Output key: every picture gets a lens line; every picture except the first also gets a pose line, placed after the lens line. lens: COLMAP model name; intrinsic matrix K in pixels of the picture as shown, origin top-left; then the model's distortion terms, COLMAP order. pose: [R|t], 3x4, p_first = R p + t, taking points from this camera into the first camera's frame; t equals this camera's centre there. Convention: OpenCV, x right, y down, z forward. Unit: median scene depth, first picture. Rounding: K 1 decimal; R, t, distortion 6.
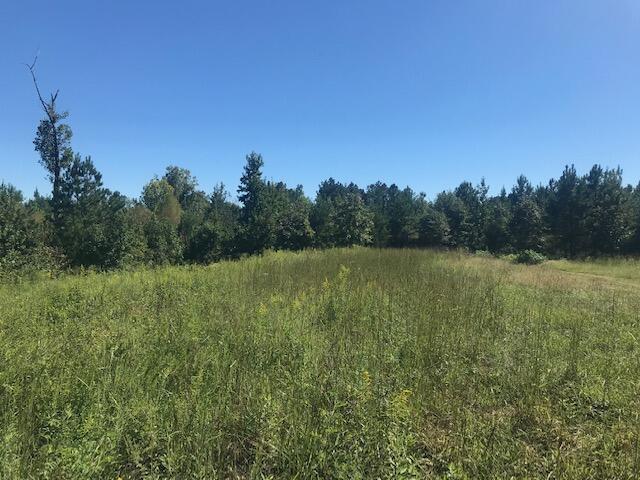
lens RADIAL K [[500.8, 0, 324.5], [0, 500.8, 233.2], [0, 0, 1]] dist [0.002559, -0.025905]
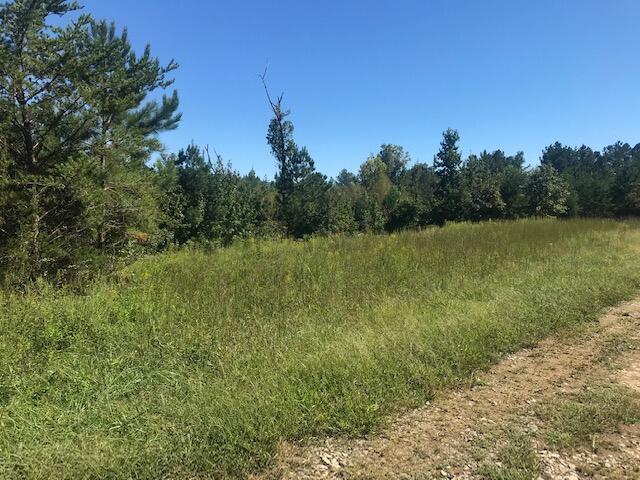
lens RADIAL K [[500.8, 0, 317.2], [0, 500.8, 246.2], [0, 0, 1]] dist [0.002559, -0.025905]
pose [[0.896679, 0.013000, -0.442489, 0.078983], [0.023427, 0.996775, 0.076758, -0.002779], [0.442060, -0.079193, 0.893483, -0.078315]]
